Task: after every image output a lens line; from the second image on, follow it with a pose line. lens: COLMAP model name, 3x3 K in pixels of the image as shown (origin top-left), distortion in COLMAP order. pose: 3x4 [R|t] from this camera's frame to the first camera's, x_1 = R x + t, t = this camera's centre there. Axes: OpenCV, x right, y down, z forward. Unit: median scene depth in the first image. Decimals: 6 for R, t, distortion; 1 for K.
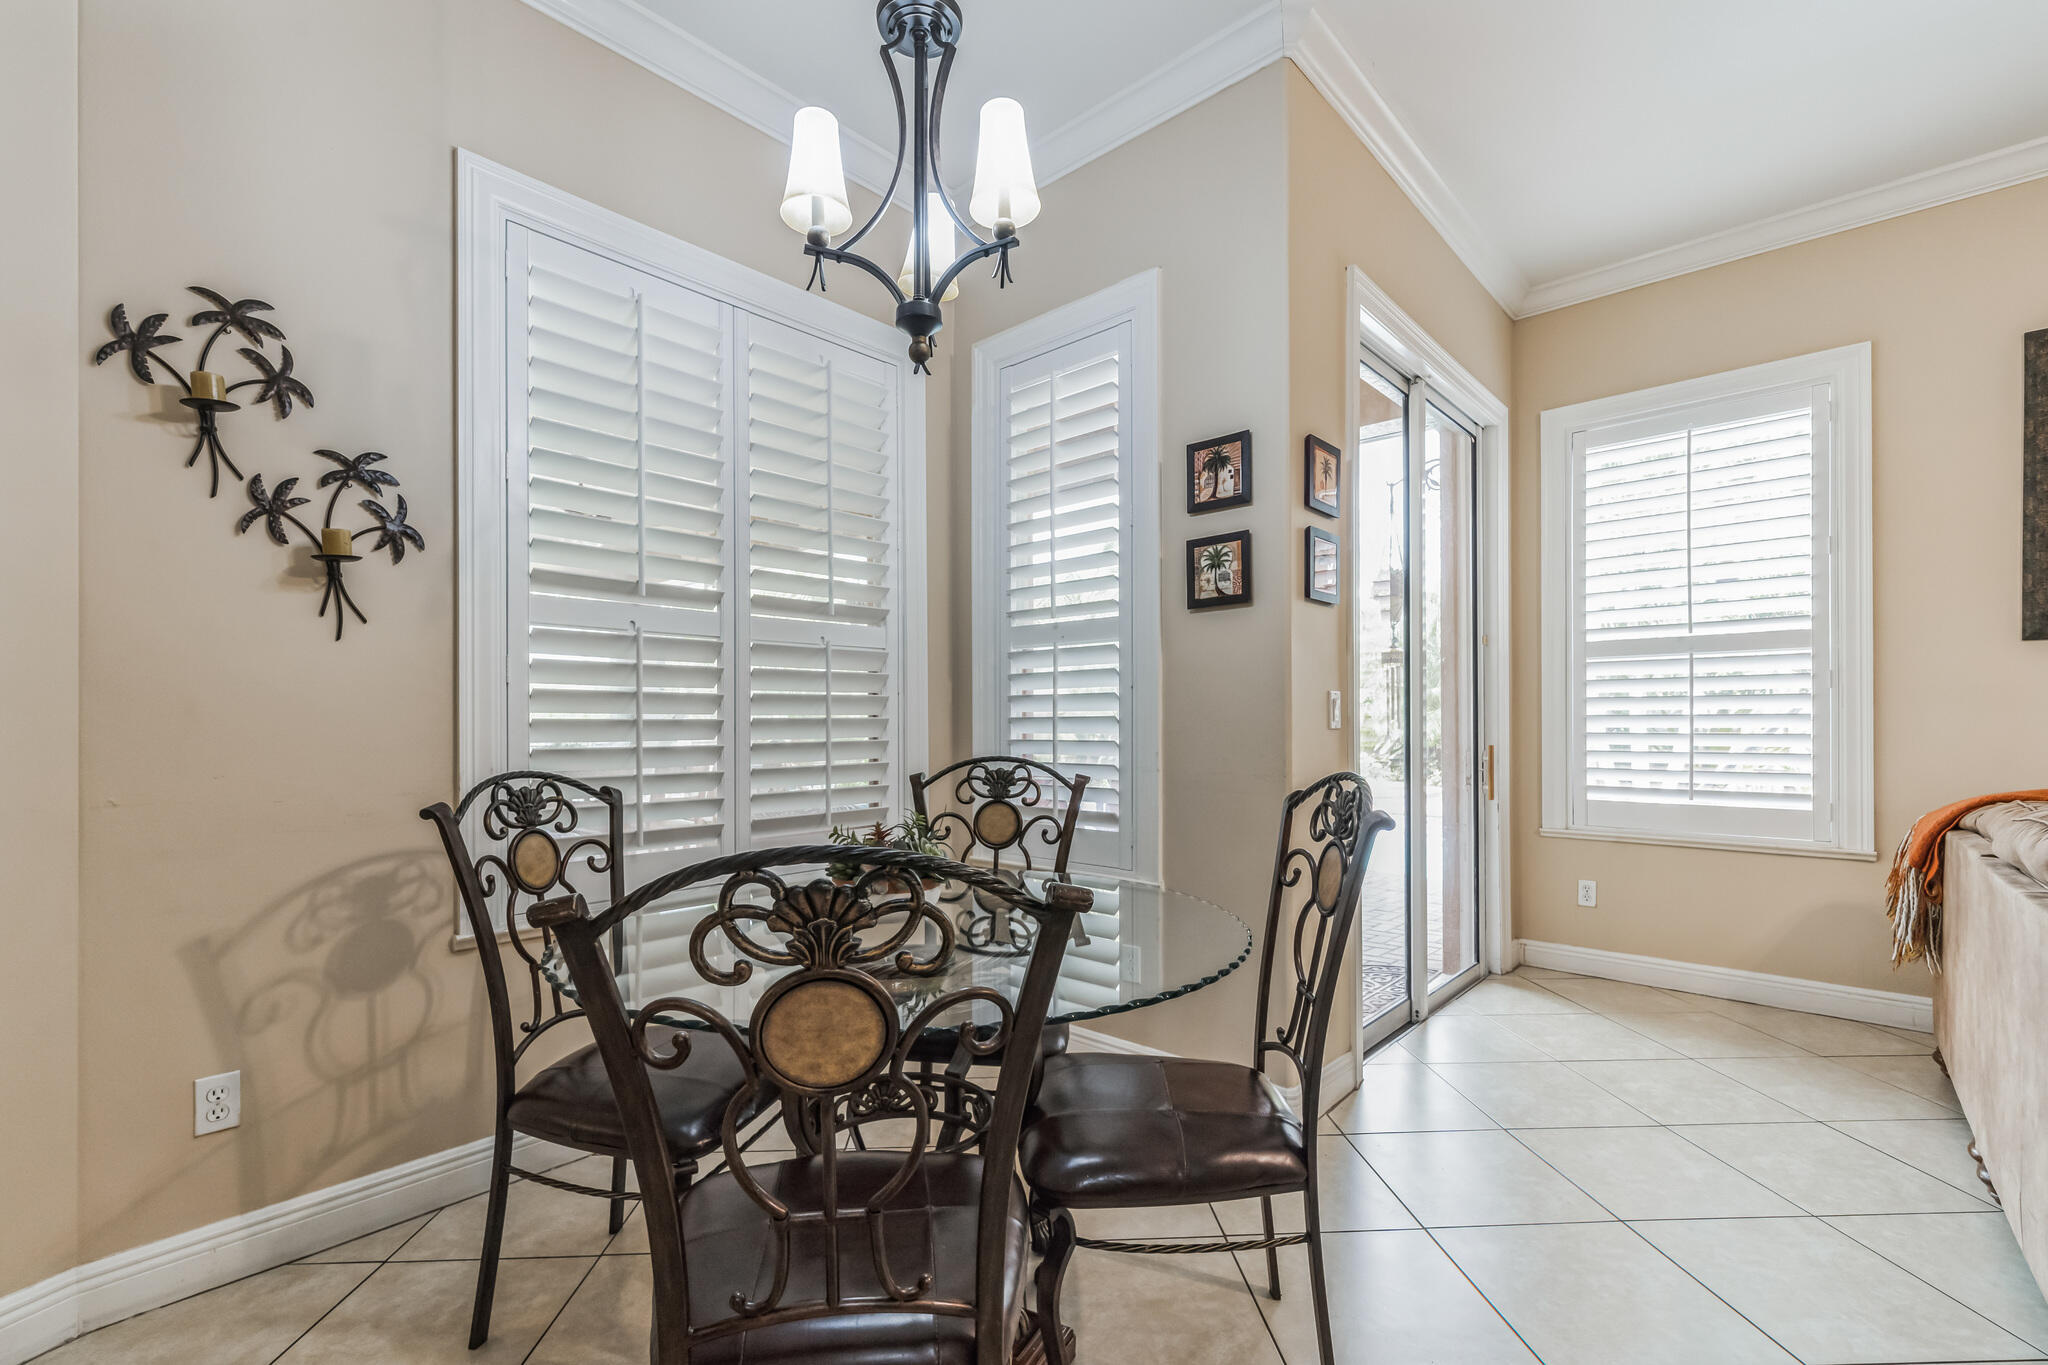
lens RADIAL K [[890.0, 0, 1015.8], [0, 890.0, 719.3], [0, 0, 1]] dist [-0.001536, 0.000724]
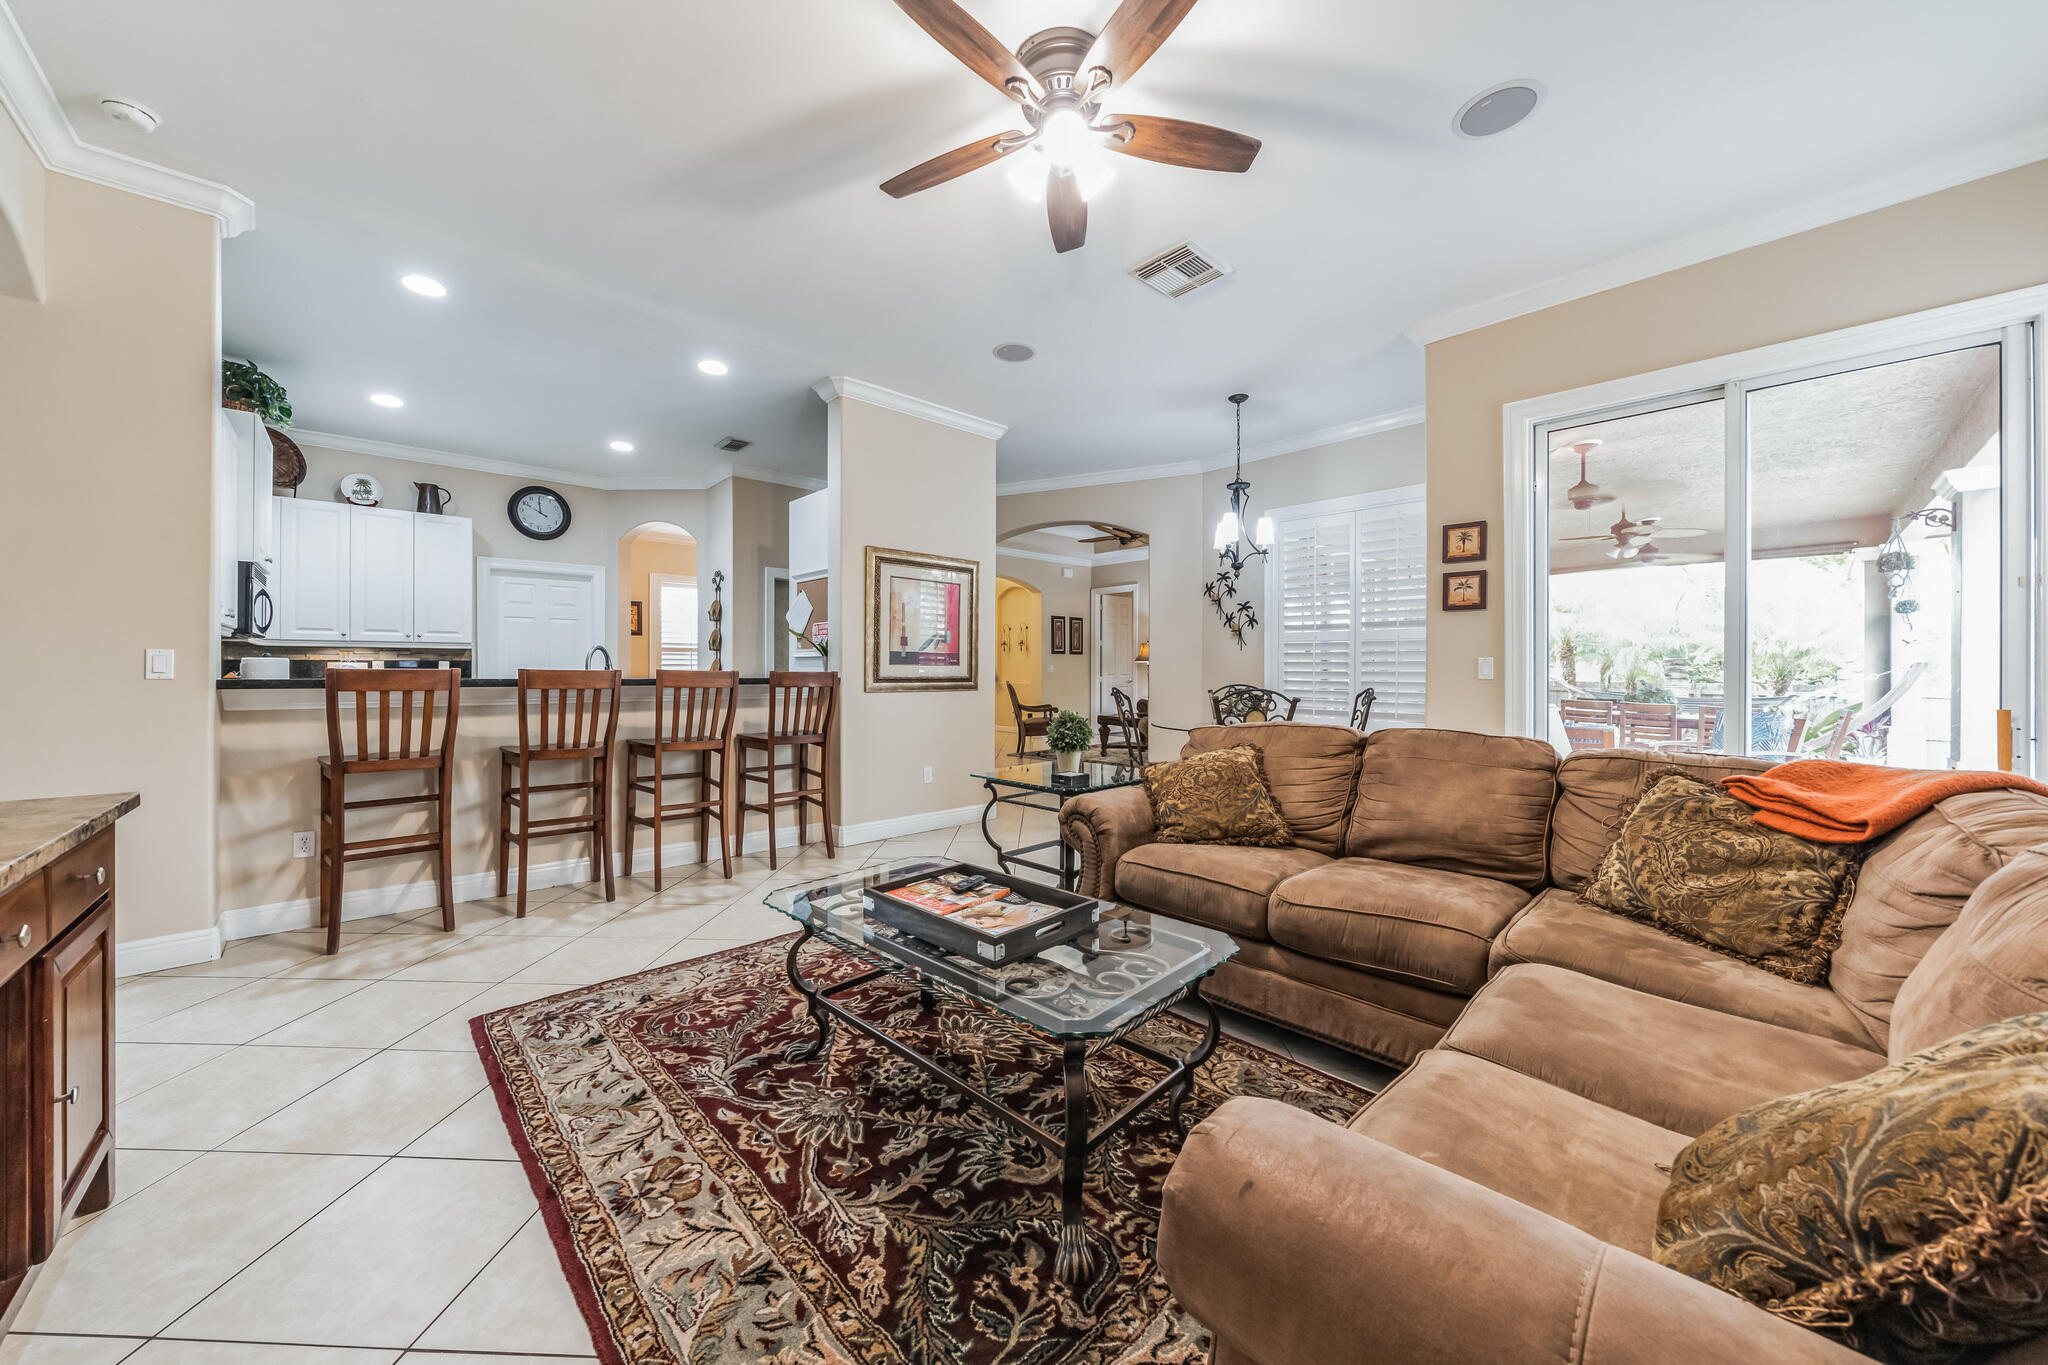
lens RADIAL K [[712.4, 0, 1023.2], [0, 712.4, 669.5], [0, 0, 1]] dist [-0.008097, 0.000021]
pose [[-0.068661, 0.003470, -0.997634, 1.992948], [-0.003333, 0.999988, 0.003708, -0.011592], [0.997634, 0.003580, -0.068649, 0.204357]]
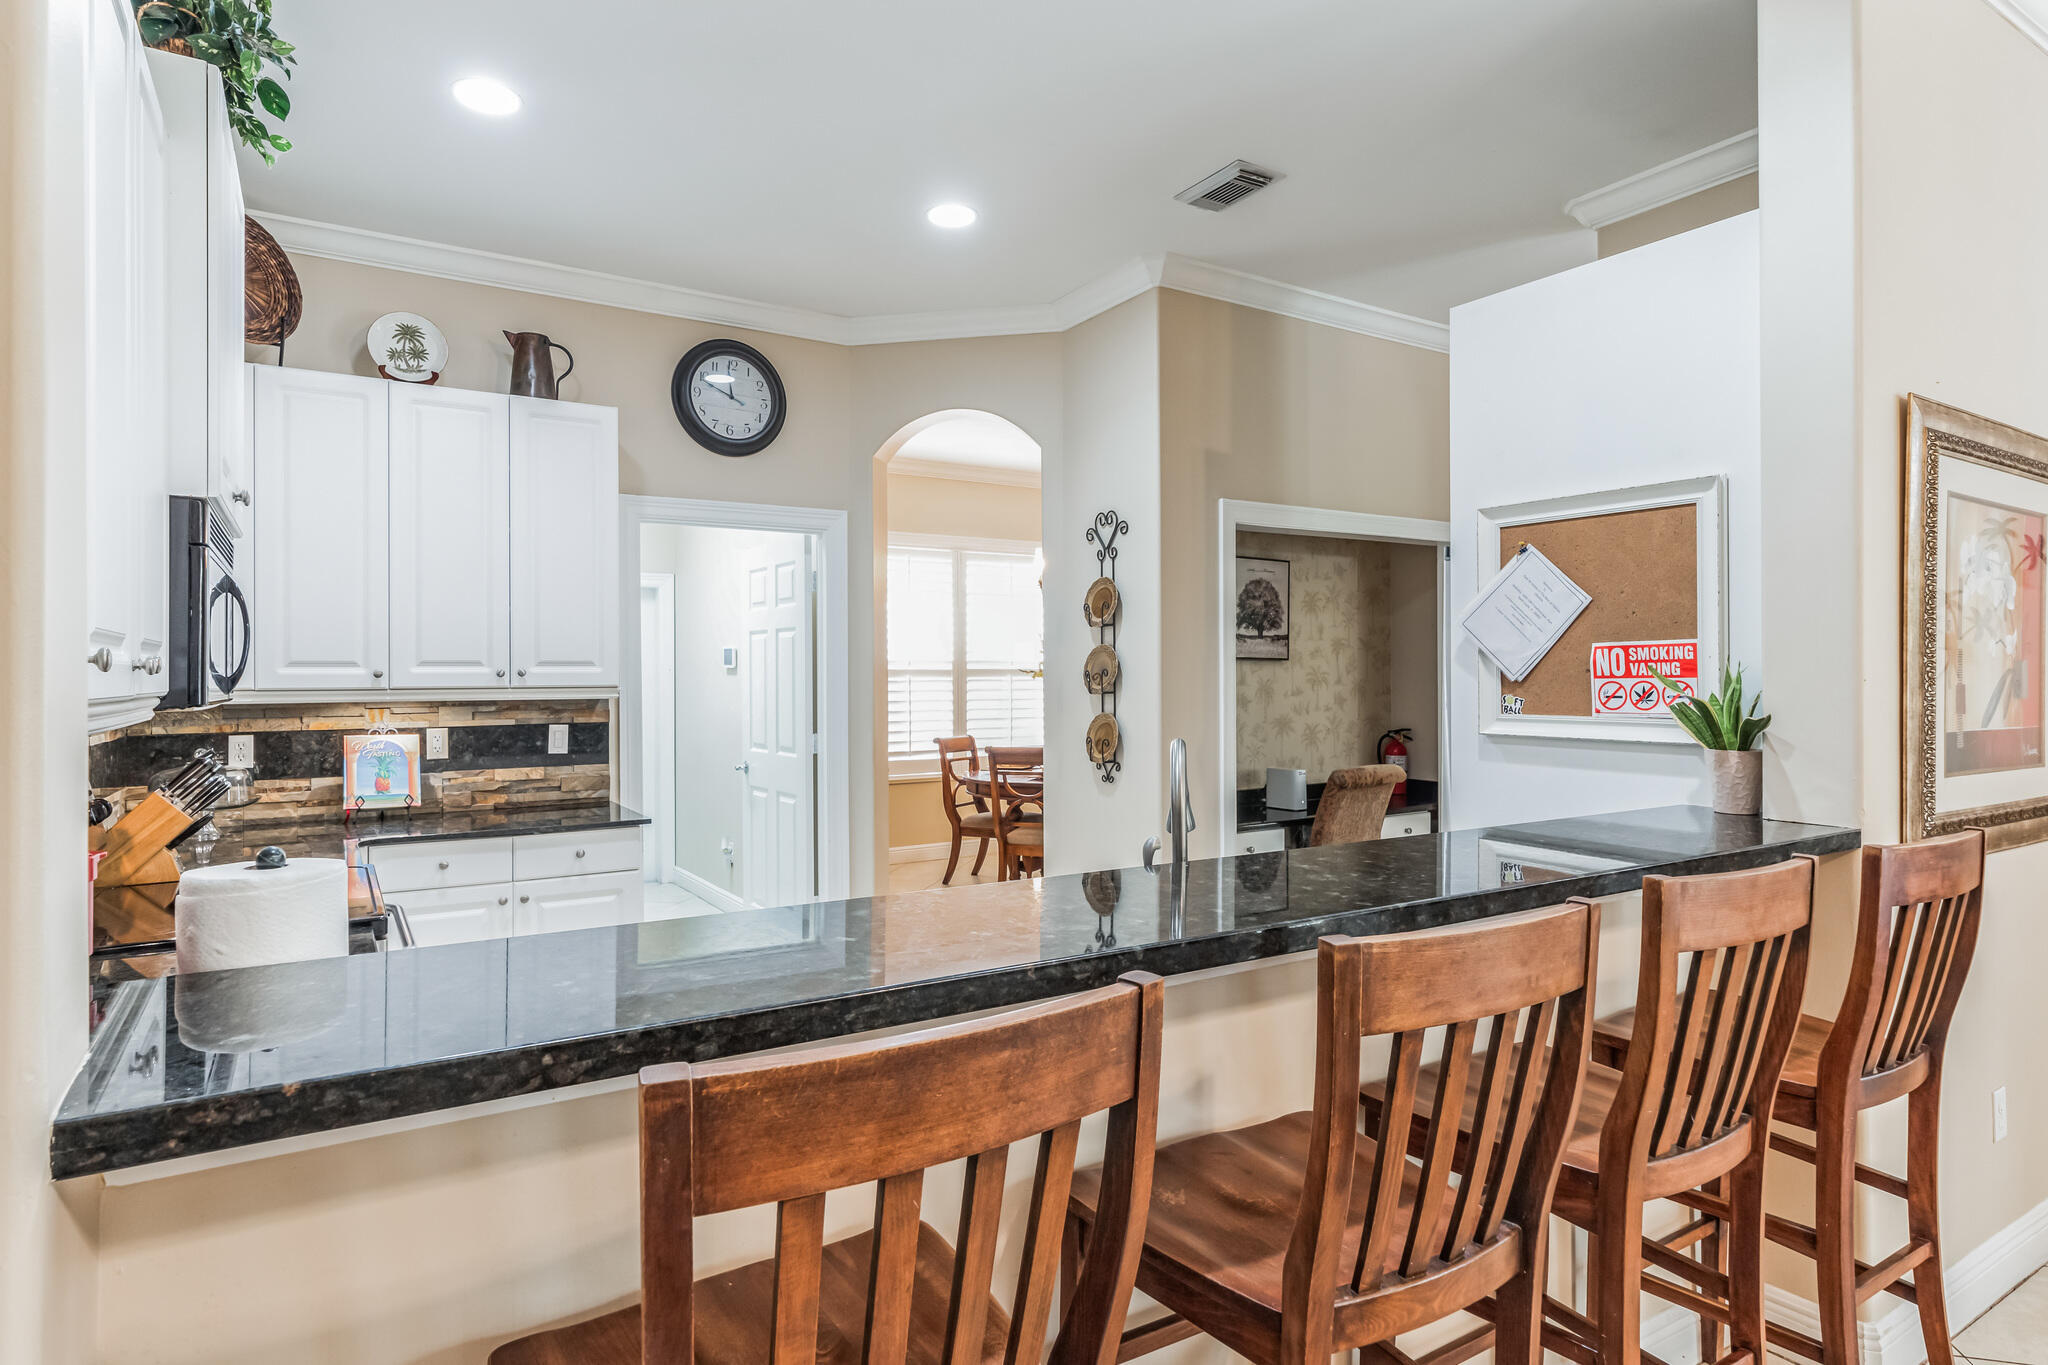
lens RADIAL K [[1112.1, 0, 1024.0], [0, 1112.1, 682.5], [0, 0, 1]] dist [-0.000329, -0.025838]
pose [[-0.254750, 0.008164, -0.966972, 1.152019], [0.001447, 0.999966, 0.008061, -0.109218], [0.967006, 0.000655, -0.254754, -0.855898]]
